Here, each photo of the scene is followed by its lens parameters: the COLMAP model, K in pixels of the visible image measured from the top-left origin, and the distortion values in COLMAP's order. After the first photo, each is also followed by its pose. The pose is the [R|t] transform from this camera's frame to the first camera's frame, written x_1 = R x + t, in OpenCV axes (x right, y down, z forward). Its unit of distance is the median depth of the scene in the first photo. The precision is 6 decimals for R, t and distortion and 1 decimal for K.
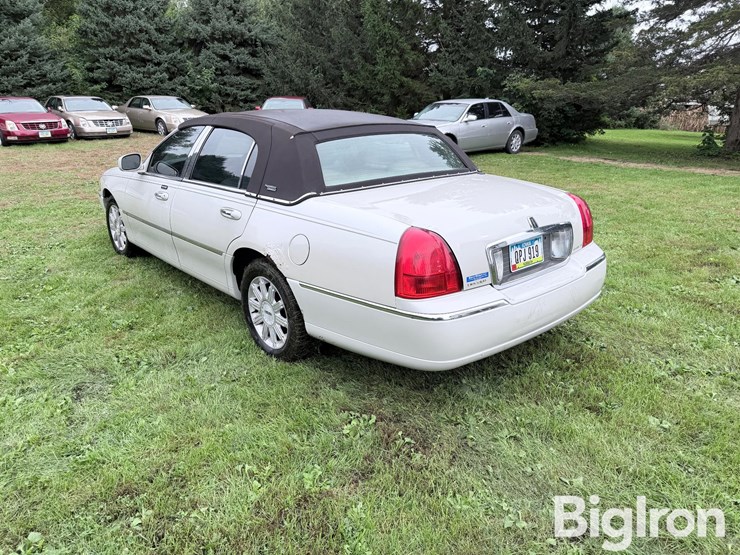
lens RADIAL K [[529.7, 0, 367.3], [0, 529.7, 277.2], [0, 0, 1]] dist [0.015109, -0.011510]
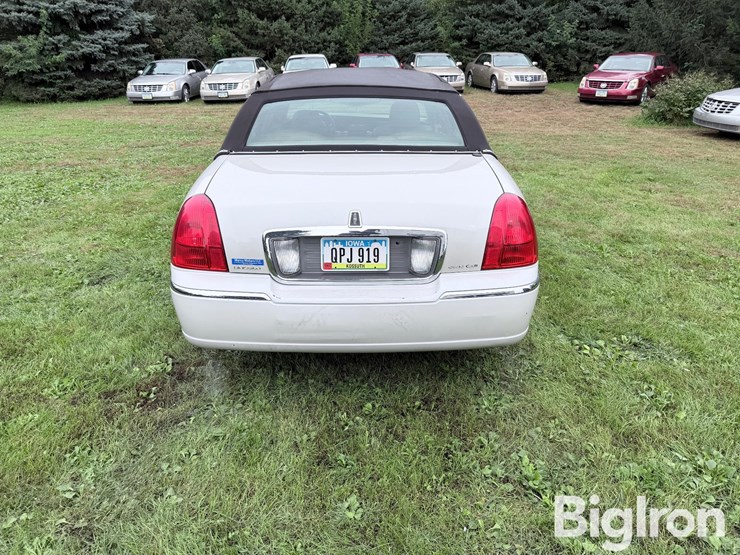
lens RADIAL K [[529.7, 0, 367.3], [0, 529.7, 277.2], [0, 0, 1]] dist [0.015109, -0.011510]
pose [[0.764407, 0.254079, -0.592559, 0.693371], [-0.210998, 0.967049, 0.142464, -0.112535], [0.609231, 0.016129, 0.792829, 0.317435]]
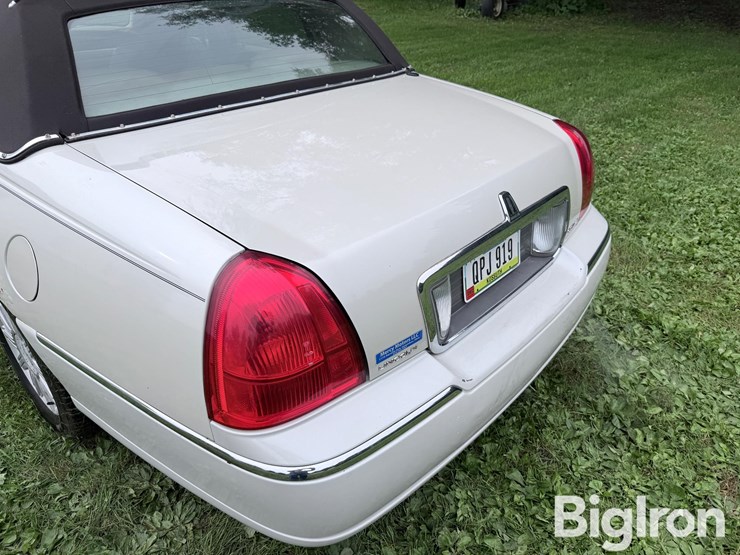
lens RADIAL K [[529.7, 0, 367.3], [0, 529.7, 277.2], [0, 0, 1]] dist [0.015109, -0.011510]
pose [[0.990767, -0.038443, 0.130008, 0.093609], [0.007235, 0.972582, 0.232449, -0.129678], [-0.135379, -0.229362, 0.963880, 0.437204]]
